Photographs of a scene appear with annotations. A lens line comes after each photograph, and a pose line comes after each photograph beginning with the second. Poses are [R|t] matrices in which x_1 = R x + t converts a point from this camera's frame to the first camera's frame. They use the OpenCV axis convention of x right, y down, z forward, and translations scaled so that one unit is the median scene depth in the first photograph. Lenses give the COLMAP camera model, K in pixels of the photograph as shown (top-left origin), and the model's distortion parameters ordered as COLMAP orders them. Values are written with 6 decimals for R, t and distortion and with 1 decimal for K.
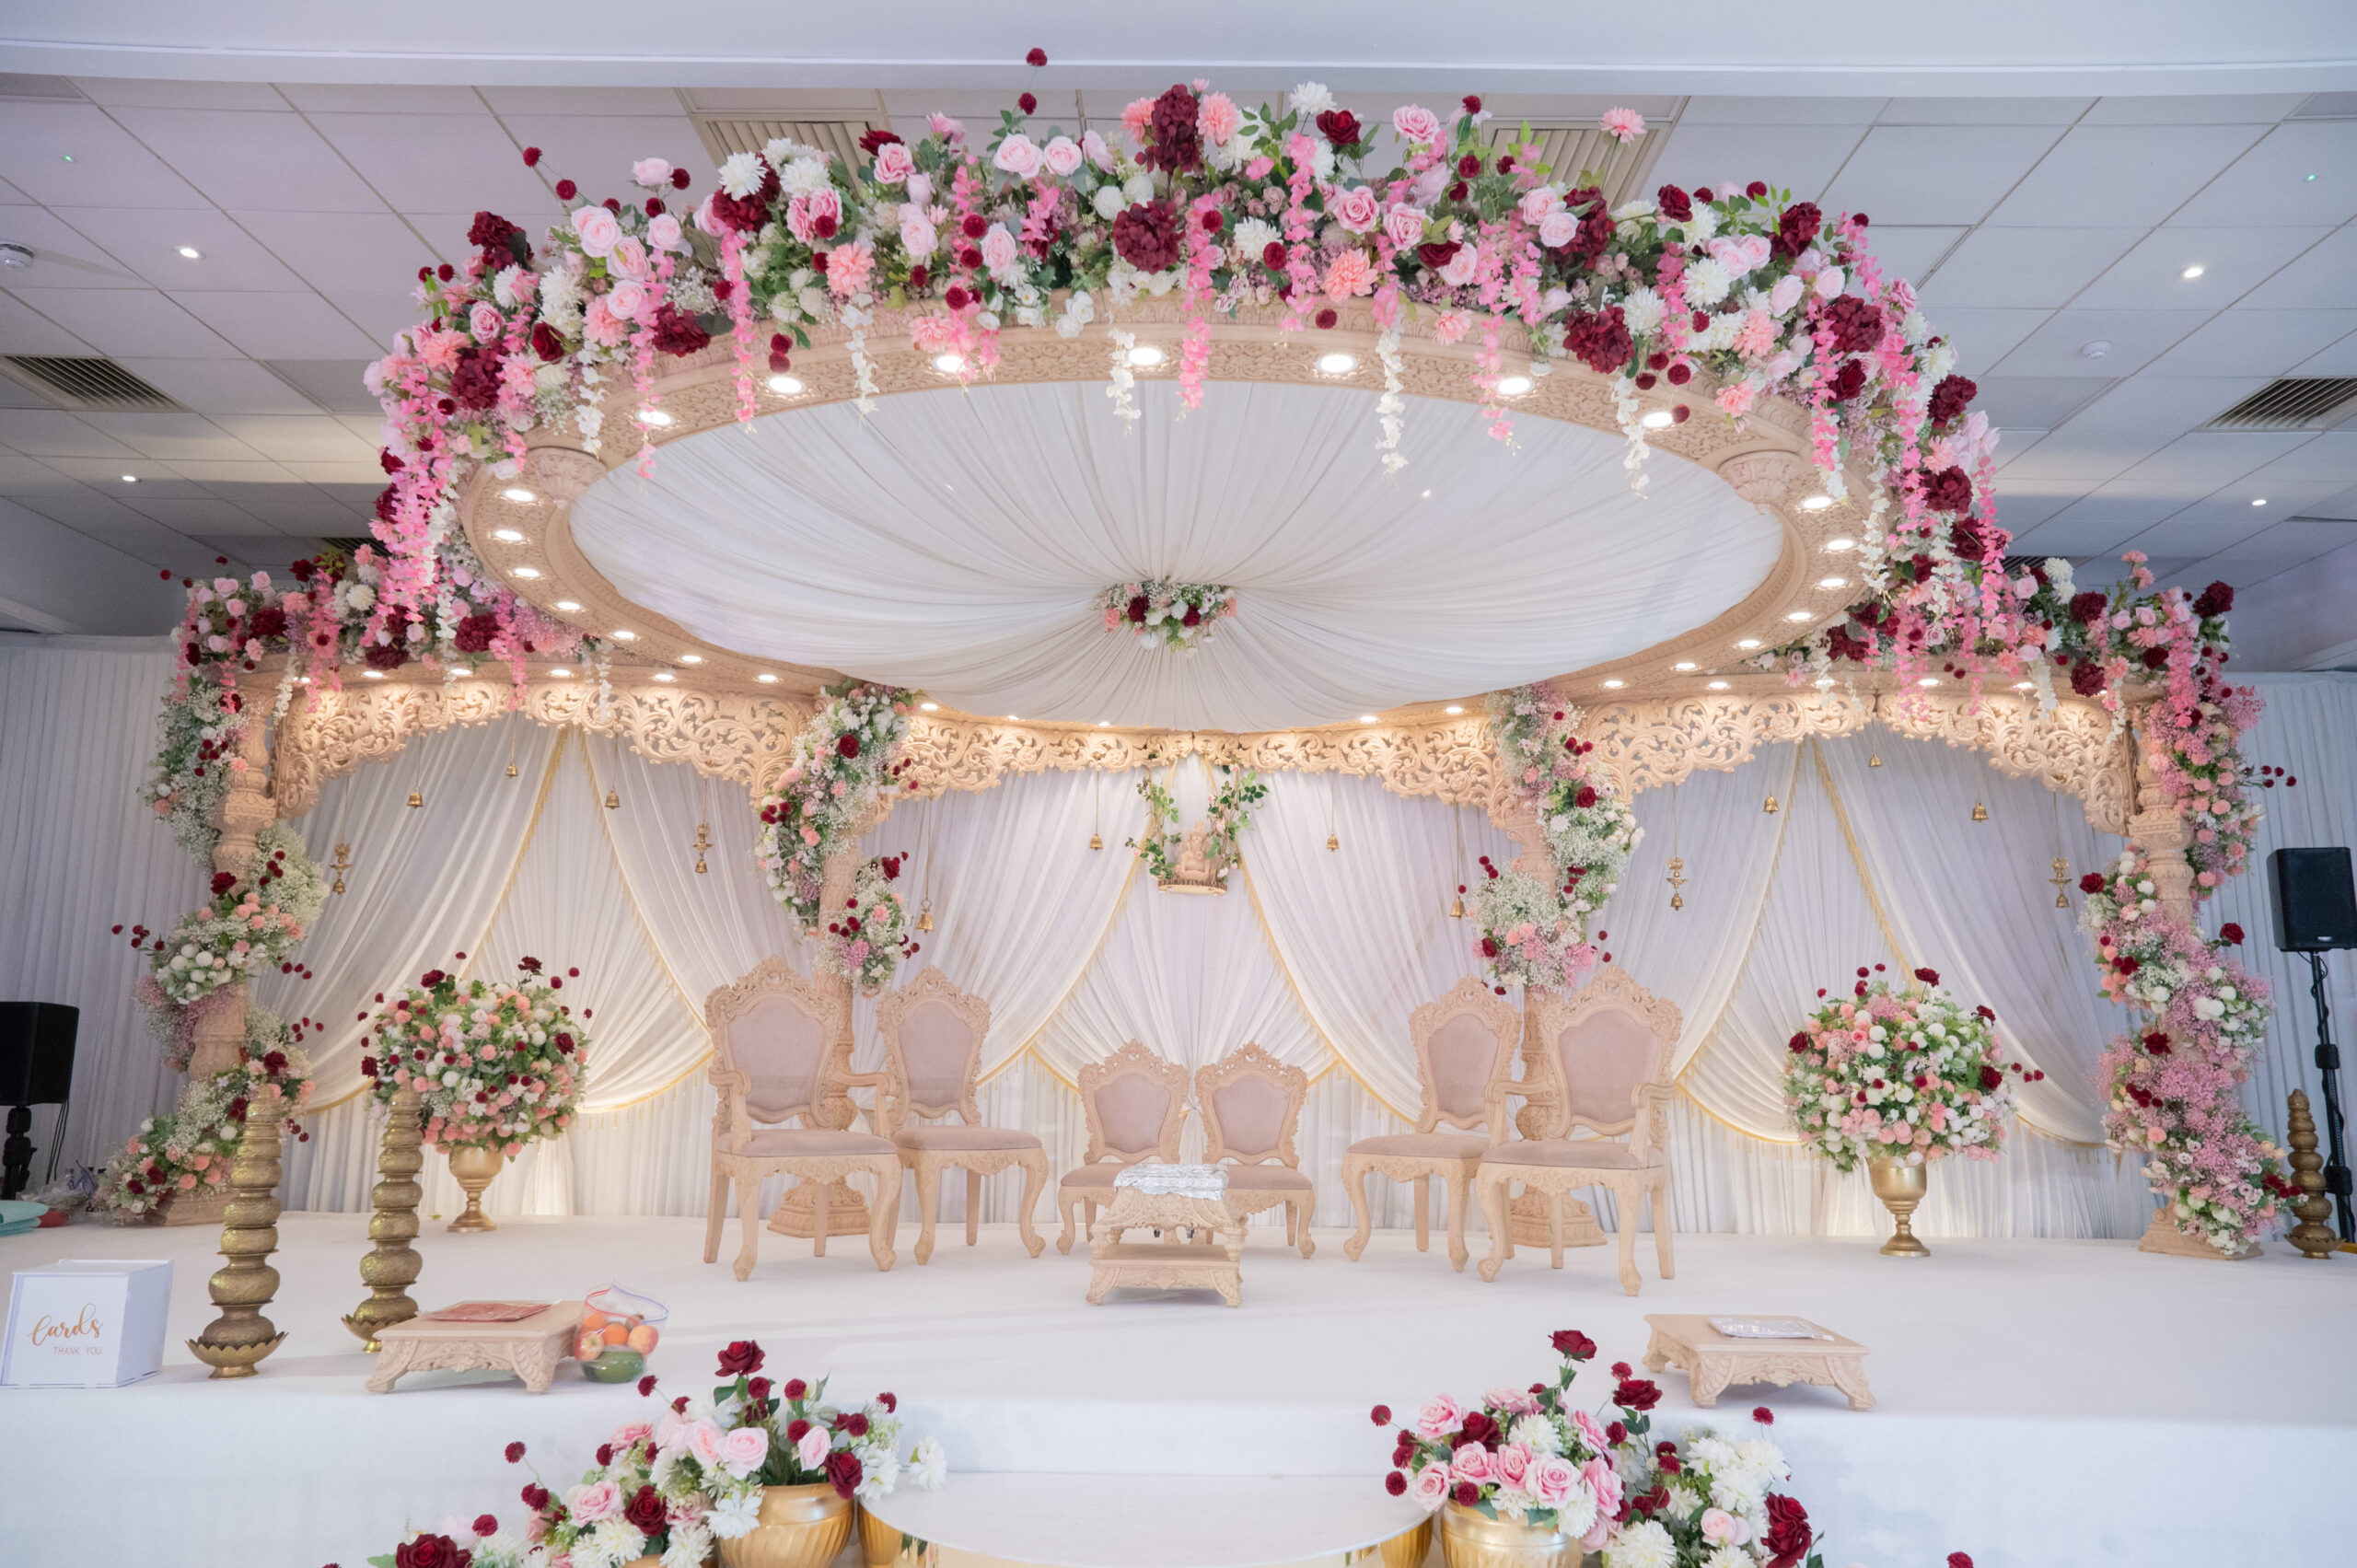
lens RADIAL K [[1371.8, 0, 1178.5], [0, 1371.8, 784.0], [0, 0, 1]] dist [-0.011644, -0.000748]
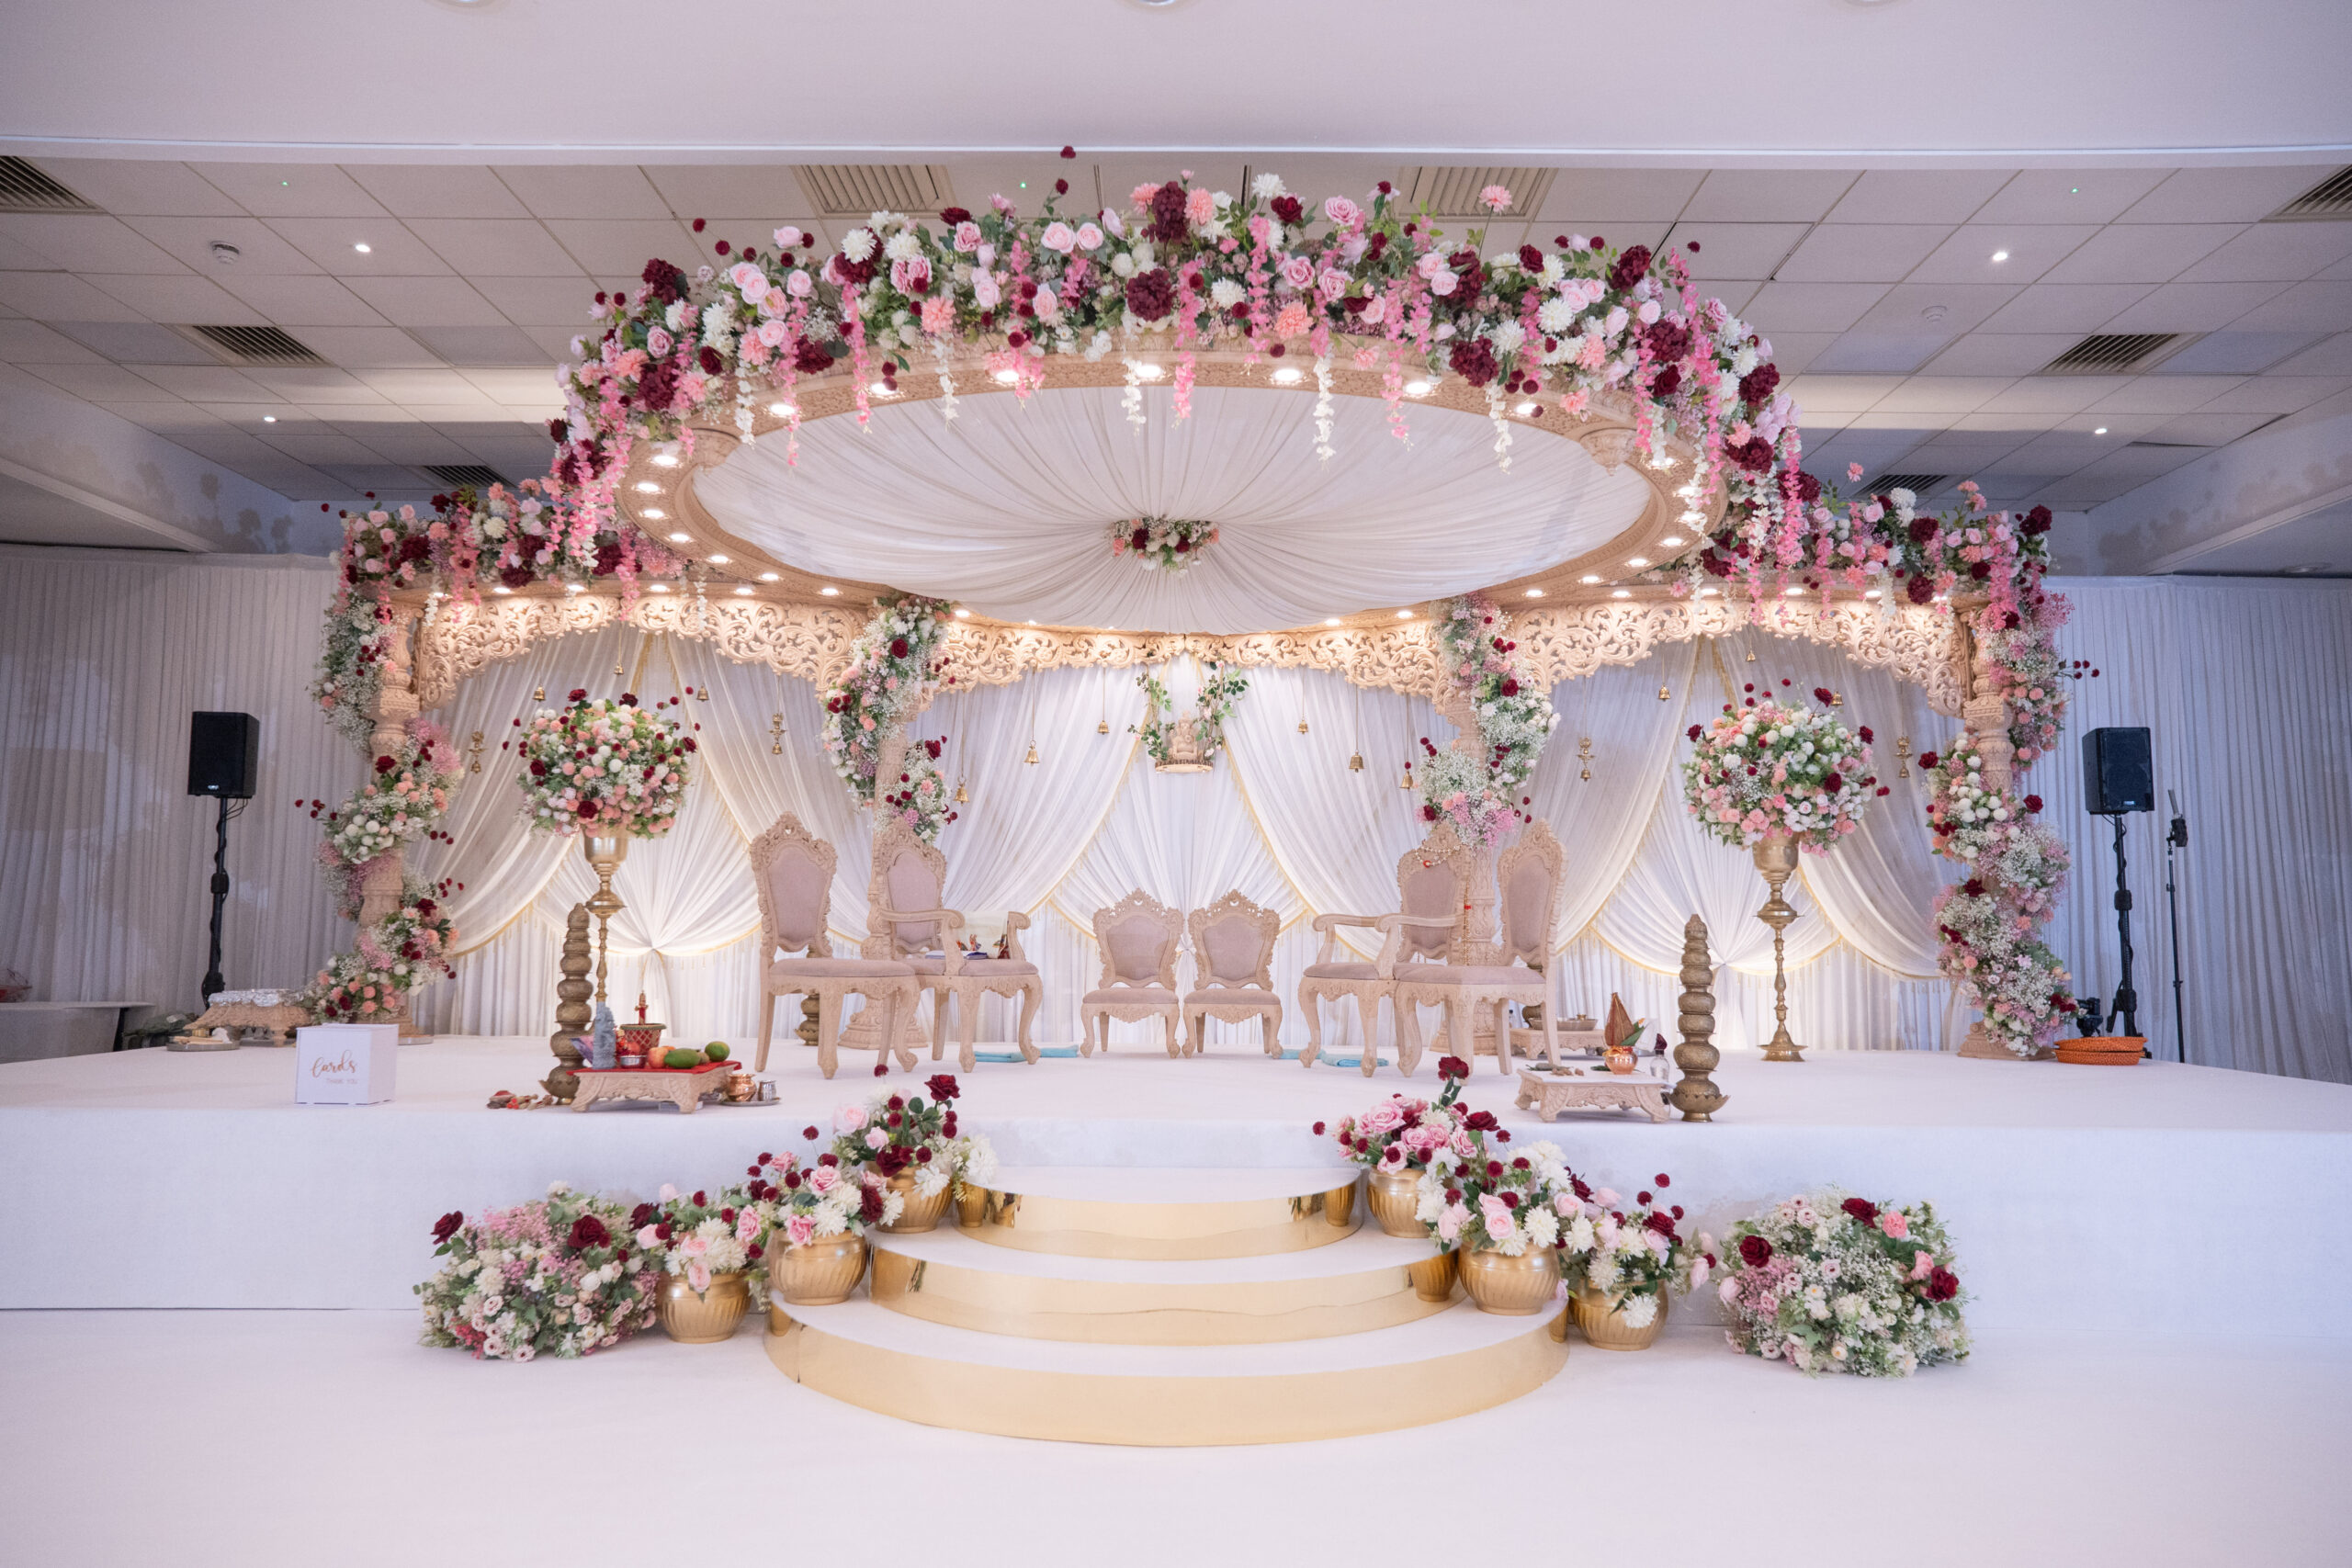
lens RADIAL K [[1368.8, 0, 1176.0], [0, 1368.8, 784.0], [0, 0, 1]] dist [-0.011644, -0.000748]
pose [[0.999983, -0.004810, 0.003225, -0.001468], [0.004534, 0.996715, 0.080860, -0.004782], [-0.003603, -0.080844, 0.996720, -0.210935]]
